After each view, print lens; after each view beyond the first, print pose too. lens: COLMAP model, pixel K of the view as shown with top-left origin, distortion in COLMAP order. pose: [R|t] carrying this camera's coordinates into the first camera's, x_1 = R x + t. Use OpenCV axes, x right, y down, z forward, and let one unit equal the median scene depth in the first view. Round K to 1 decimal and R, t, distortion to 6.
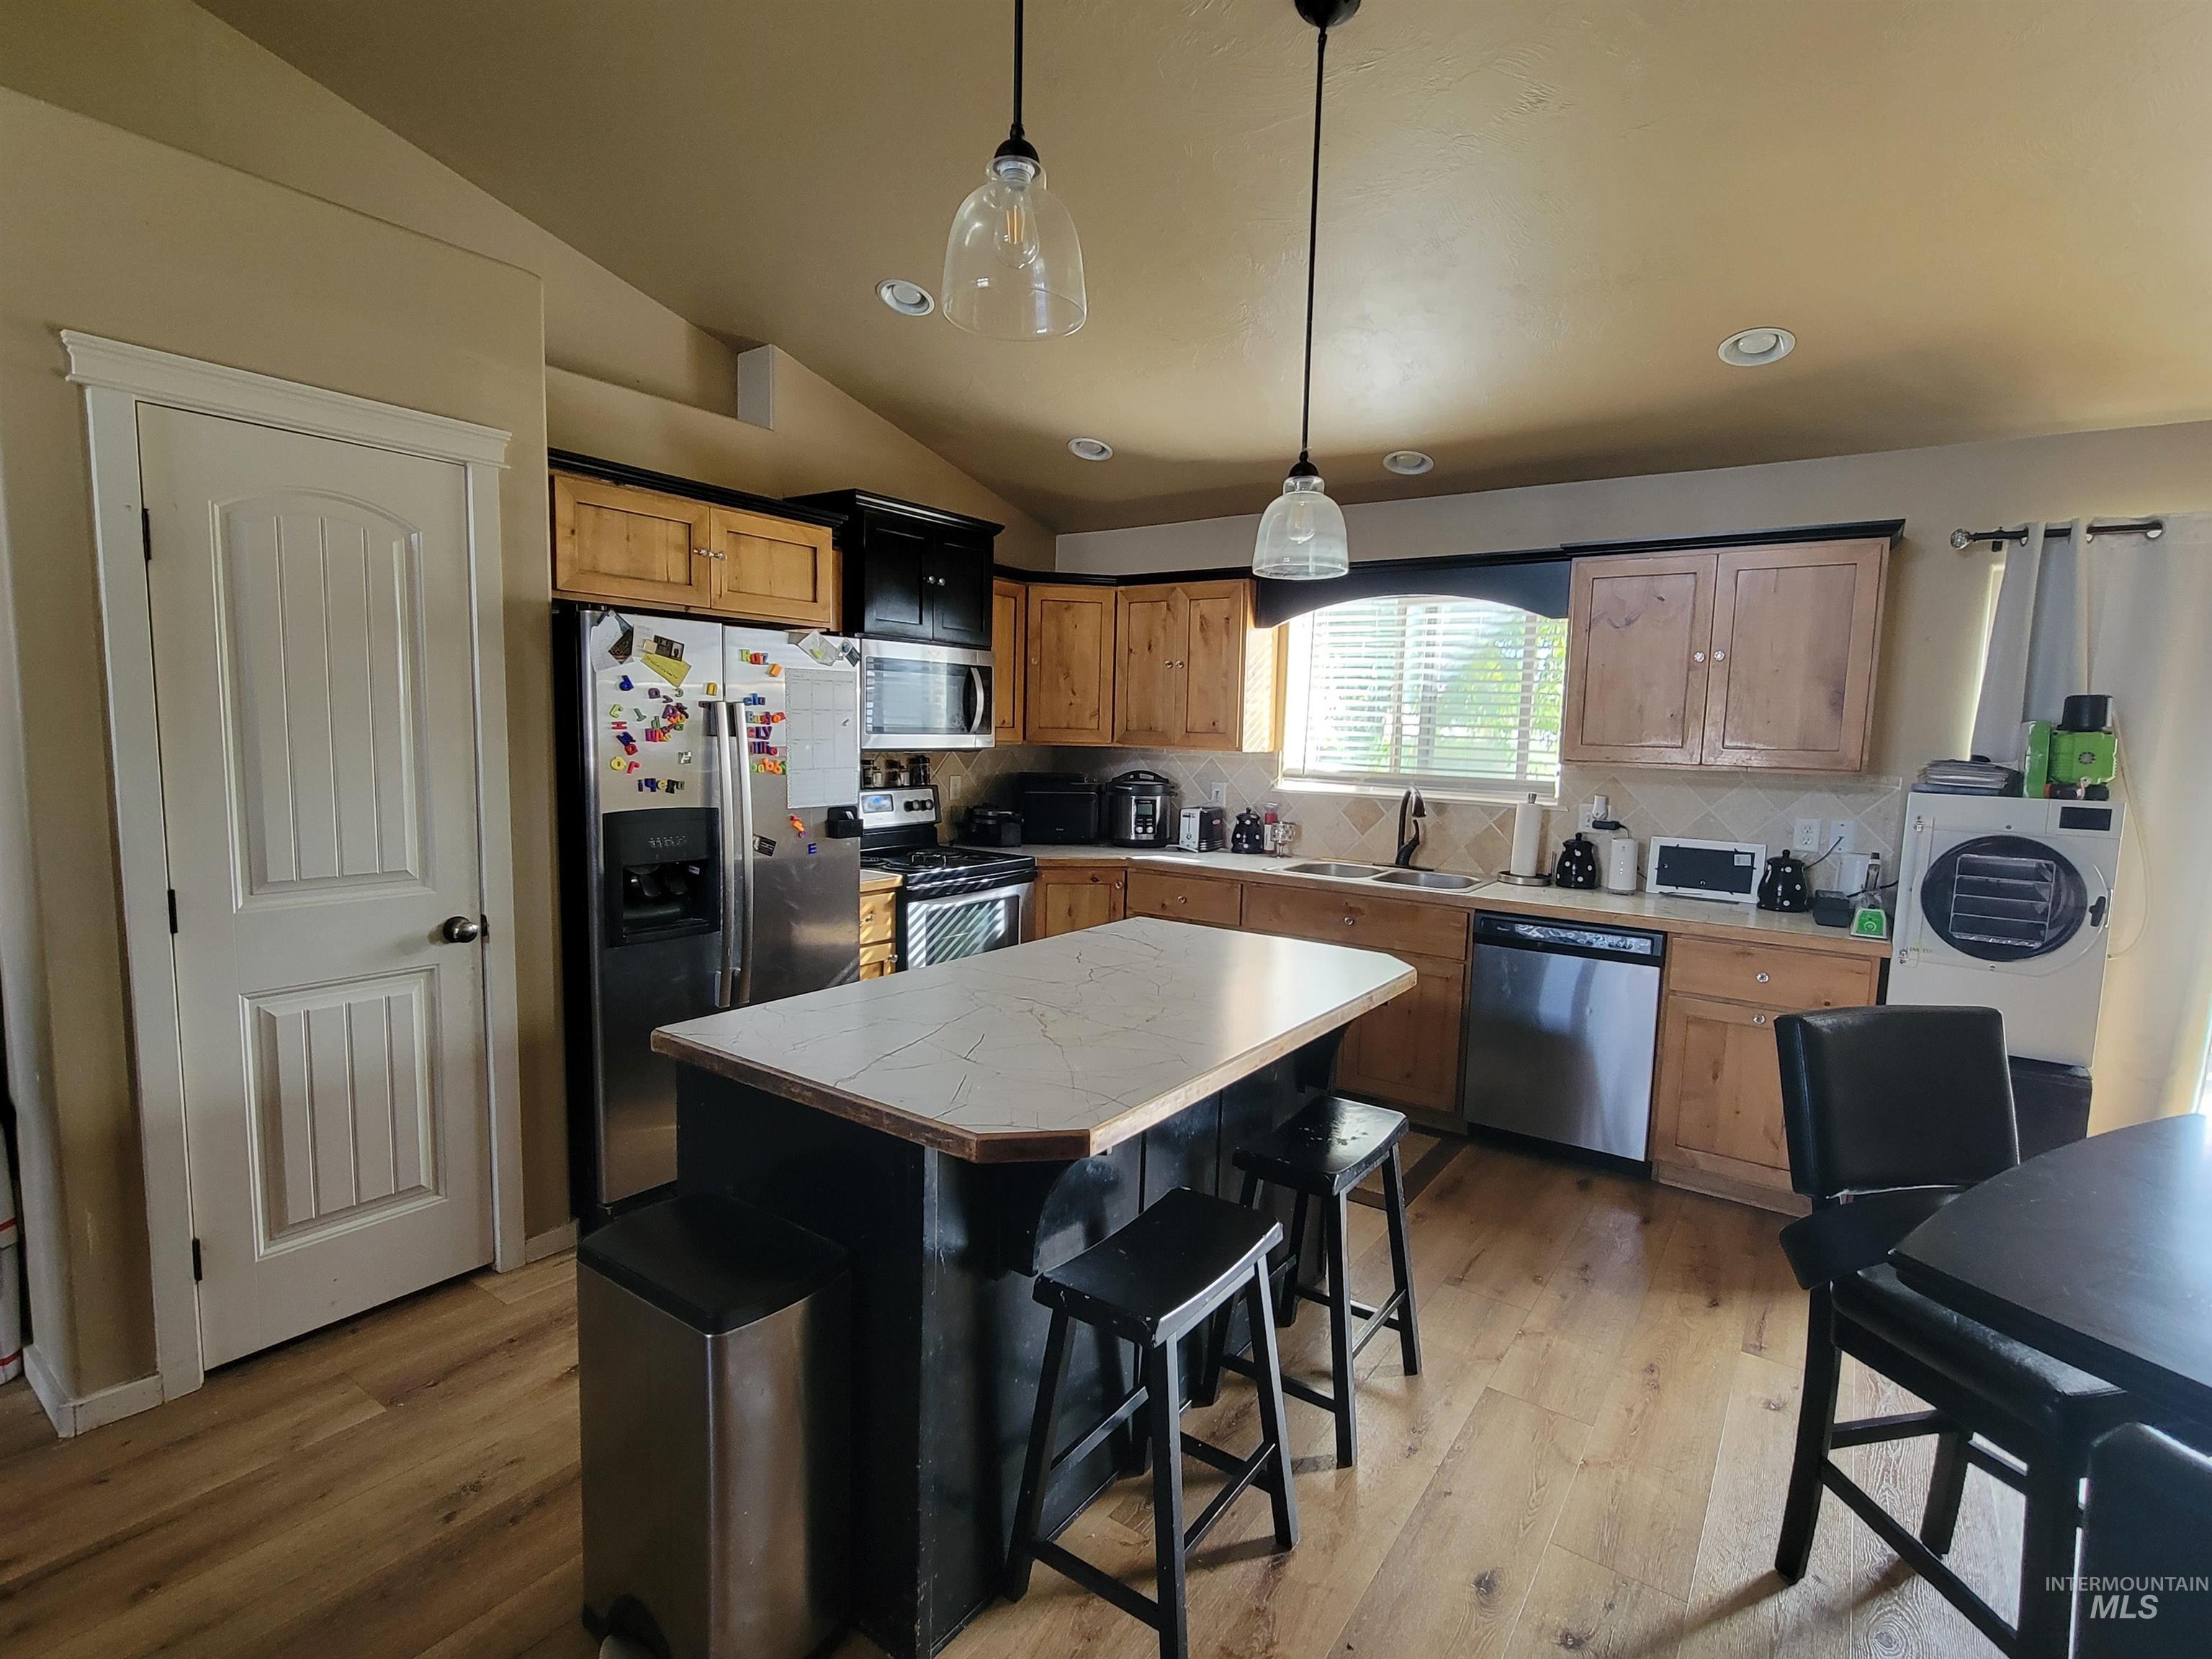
lens RADIAL K [[1066.6, 0, 1111.3], [0, 1066.6, 833.7], [0, 0, 1]] dist [-0.001154, -0.000977]
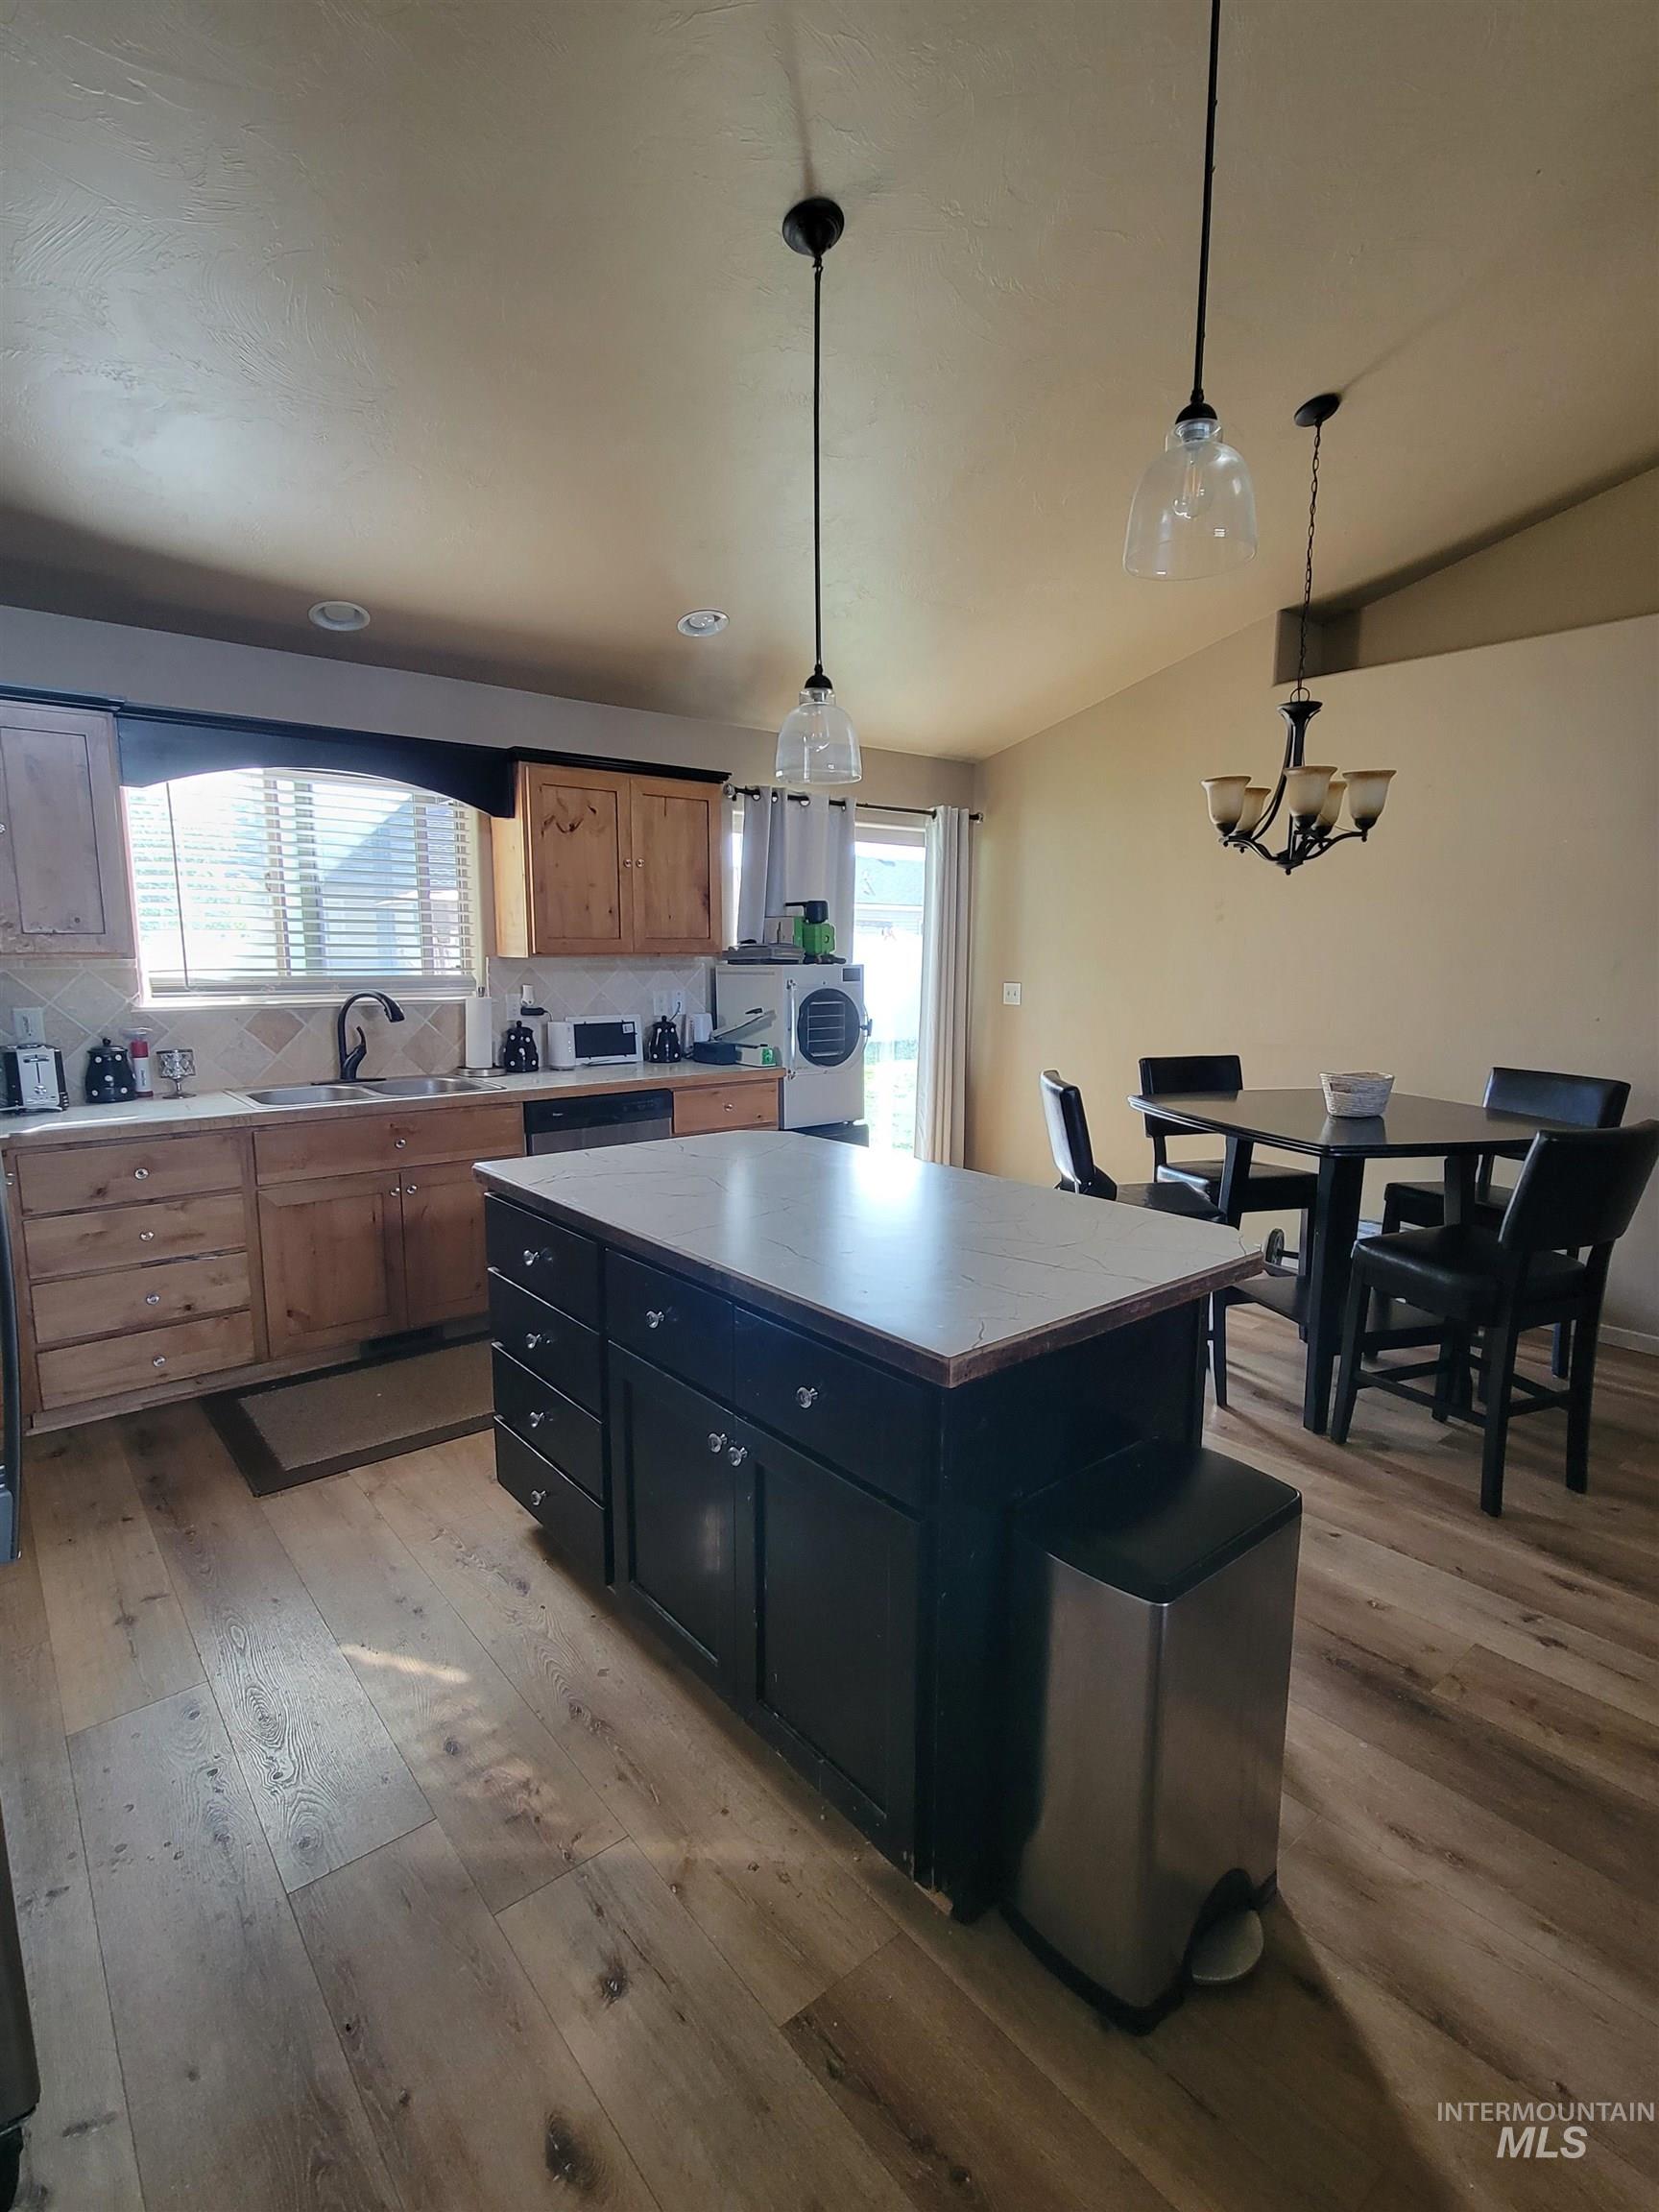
lens RADIAL K [[1066.6, 0, 834.2], [0, 1066.6, 1105.5], [0, 0, 1]] dist [-0.001154, -0.000977]
pose [[0.256400, -0.171612, 0.951214, -0.521520], [0.097687, 0.983674, 0.151137, -0.048663], [-0.961622, 0.054170, 0.268979, 0.409872]]
